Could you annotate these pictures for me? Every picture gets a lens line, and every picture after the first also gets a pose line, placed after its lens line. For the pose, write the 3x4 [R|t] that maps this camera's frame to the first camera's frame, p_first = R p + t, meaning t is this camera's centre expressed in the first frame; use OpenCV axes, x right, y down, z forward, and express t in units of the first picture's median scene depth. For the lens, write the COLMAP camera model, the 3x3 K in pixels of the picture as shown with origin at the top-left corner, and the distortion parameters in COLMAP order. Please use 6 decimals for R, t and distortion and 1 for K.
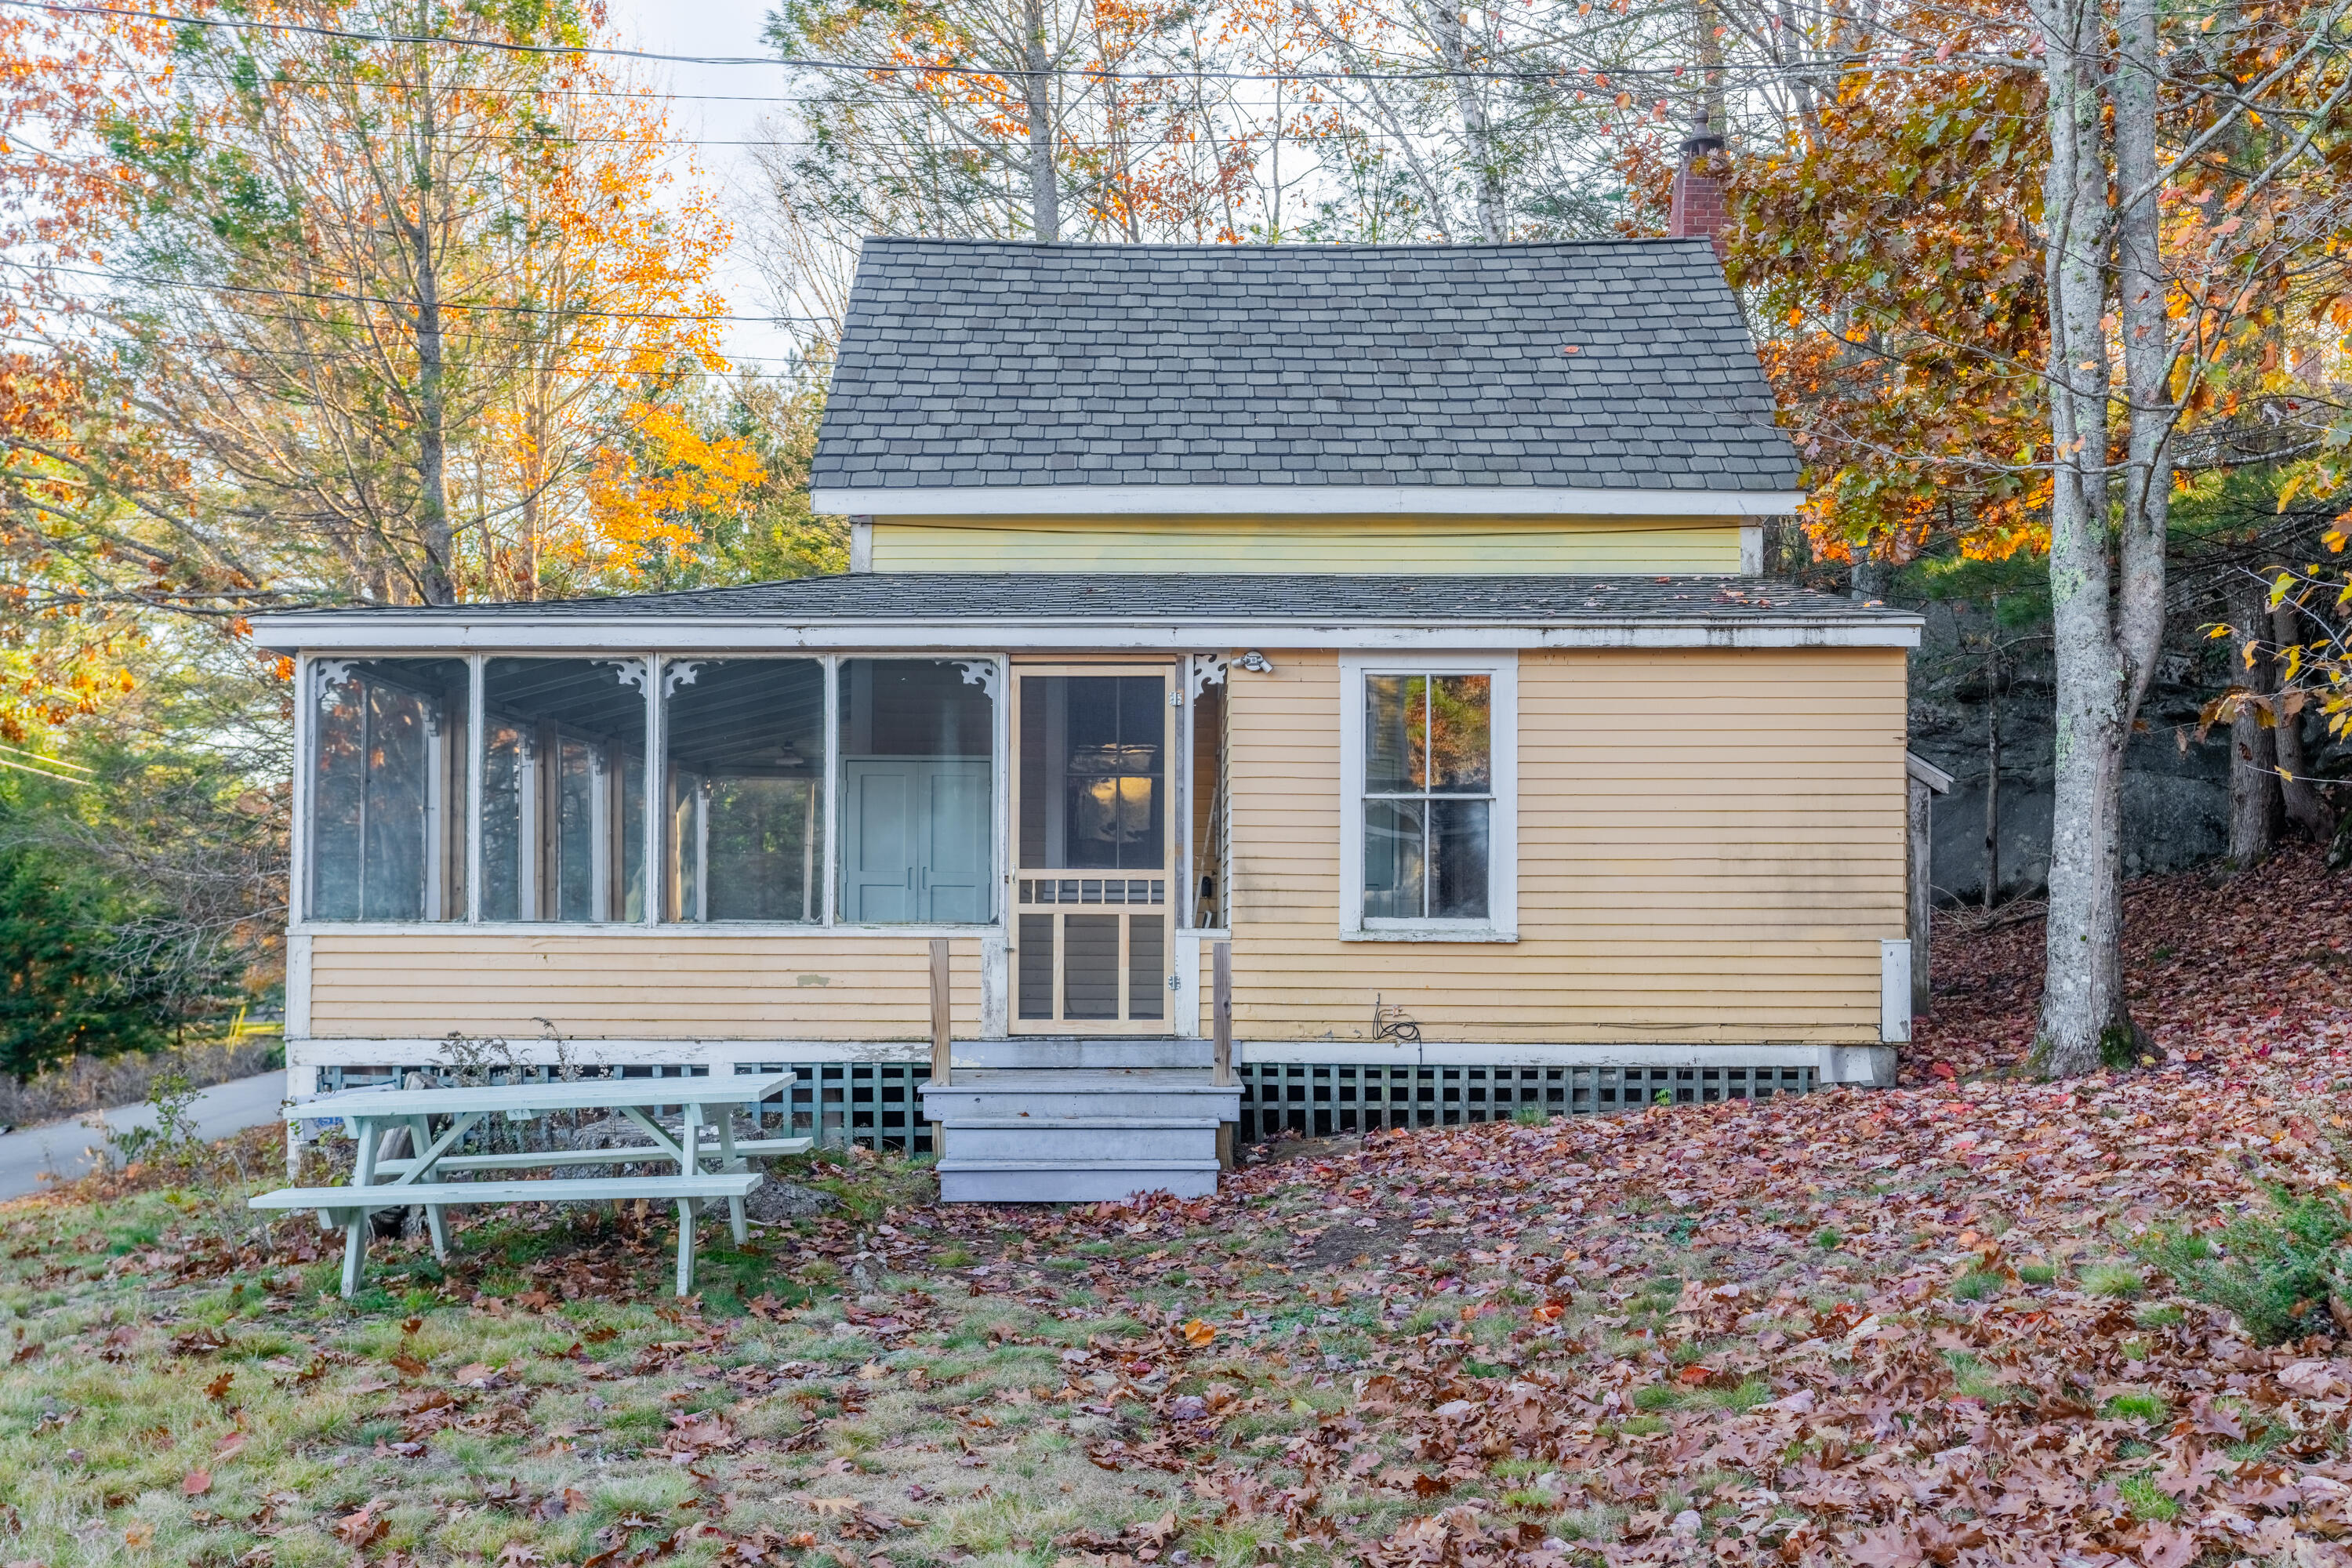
lens RADIAL K [[2191.0, 0, 1106.9], [0, 2191.0, 903.7], [0, 0, 1]] dist [0.009177, -0.016781]
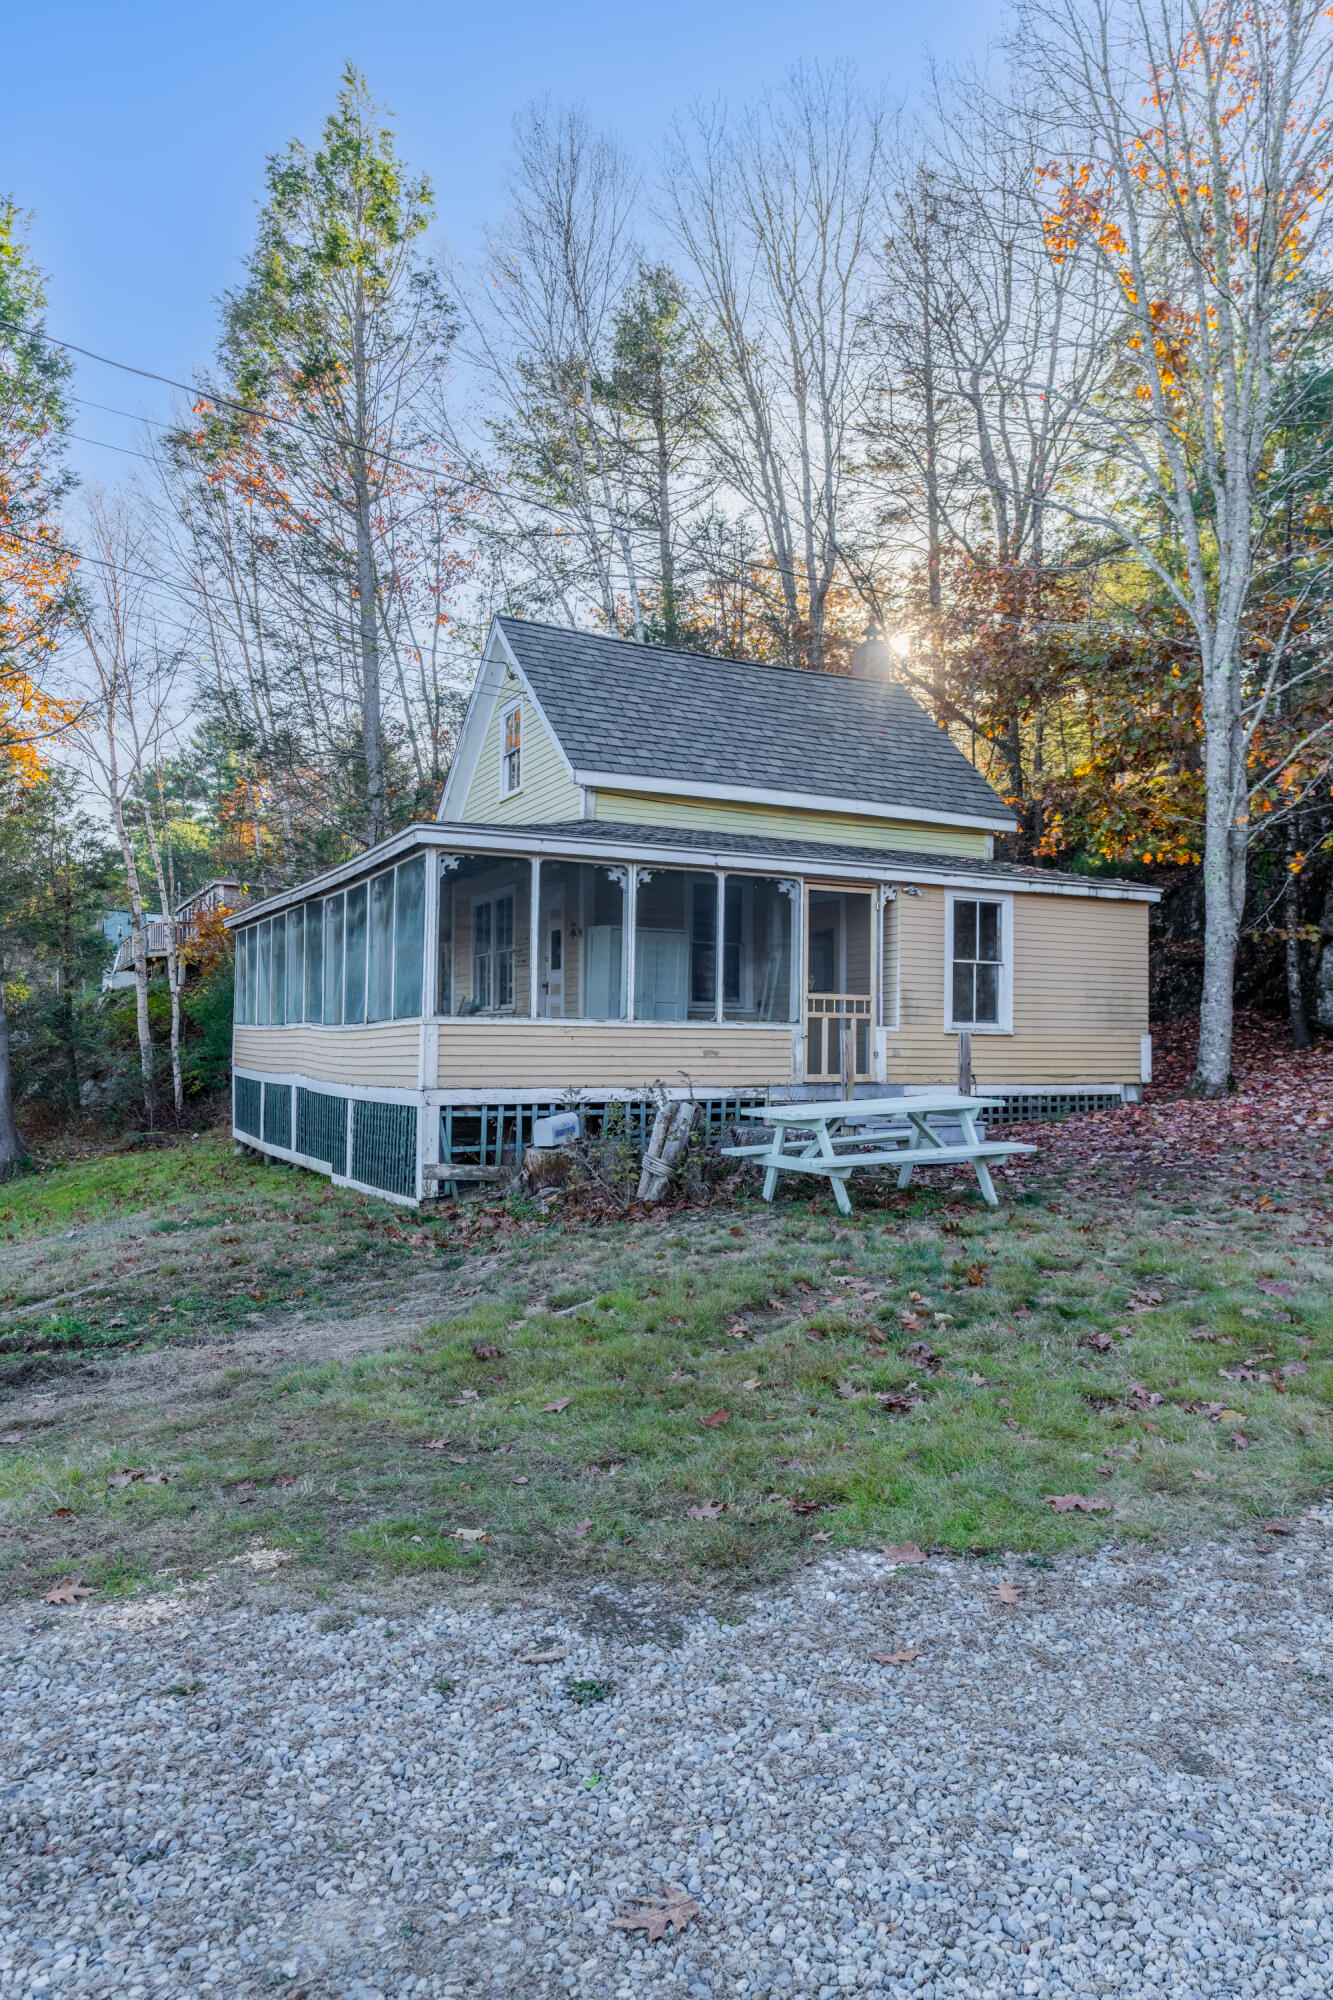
lens RADIAL K [[1344.0, 0, 668.5], [0, 1344.0, 1012.2], [0, 0, 1]] dist [-0.006653, 0.001131]
pose [[0.876506, 0.017014, 0.481091, -0.691388], [-0.014761, 0.999855, -0.008466, 0.011460], [-0.481165, 0.000319, 0.876630, 0.058636]]
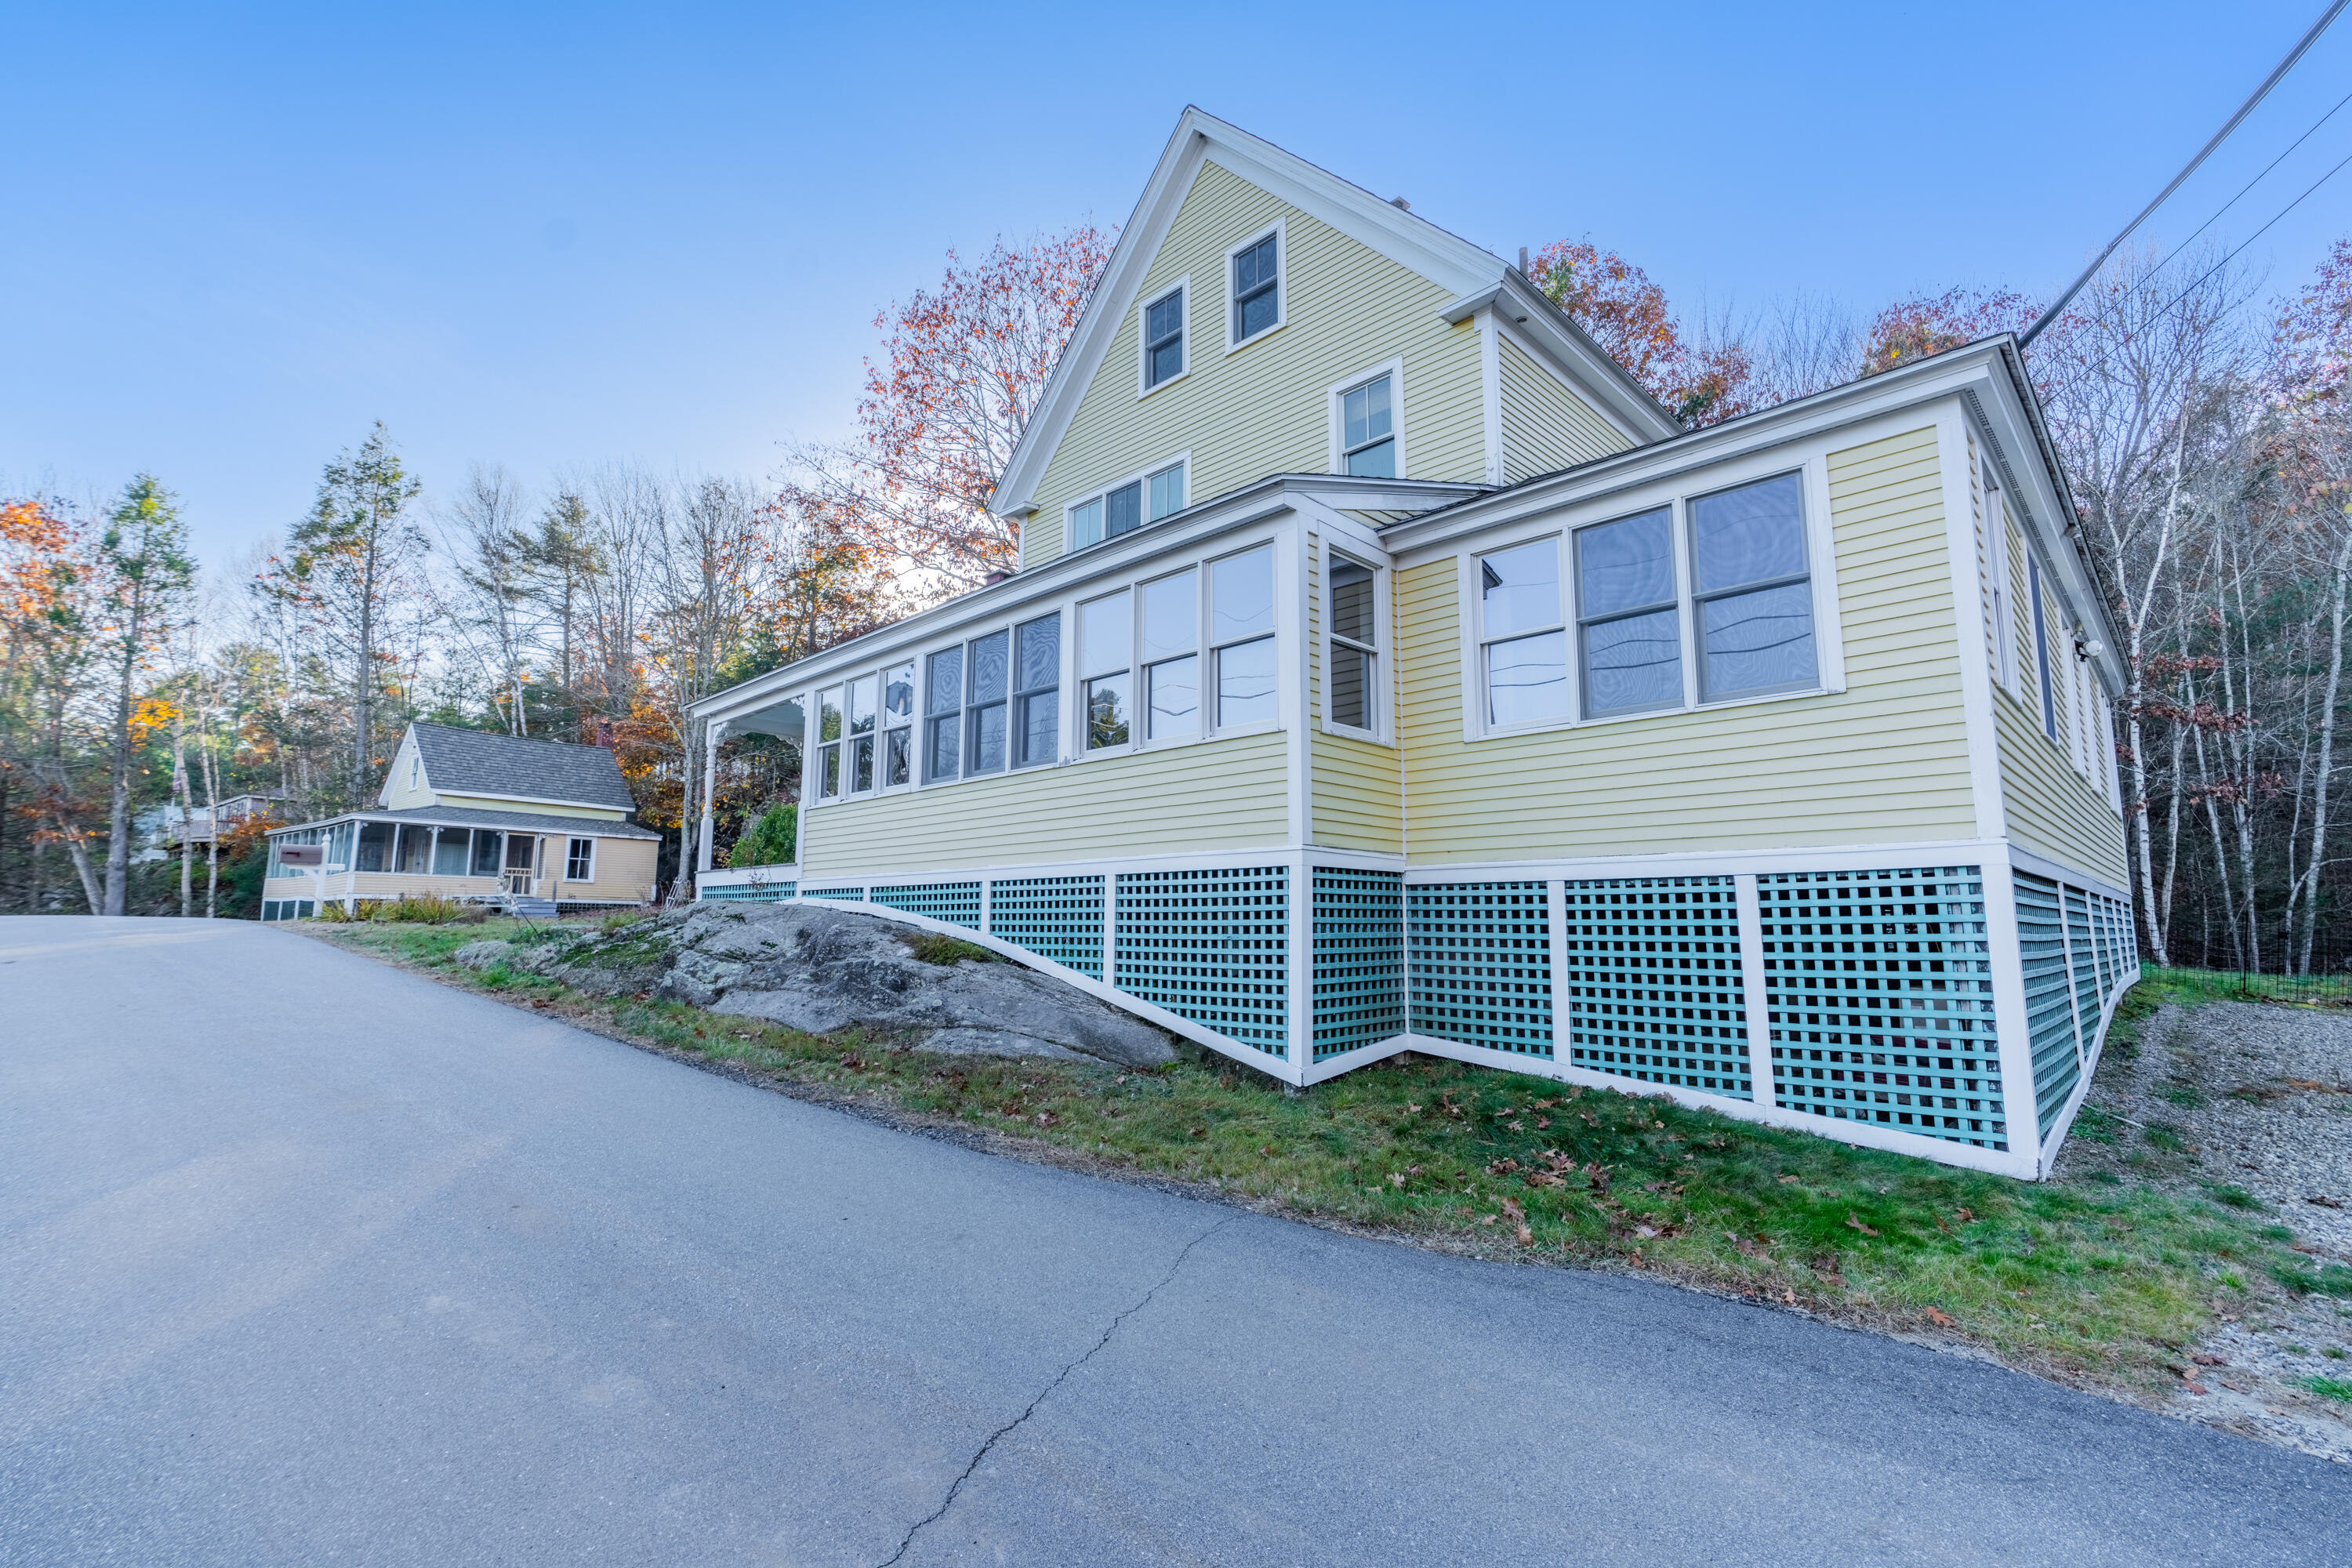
lens RADIAL K [[1049.2, 0, 1168.2], [0, 1049.2, 786.6], [0, 0, 1]] dist [-0.010201, 0.003285]
pose [[0.602292, 0.109773, 0.790693, -1.199195], [-0.020915, 0.992330, -0.121835, 0.071832], [-0.798002, 0.056842, 0.599968, -2.085677]]
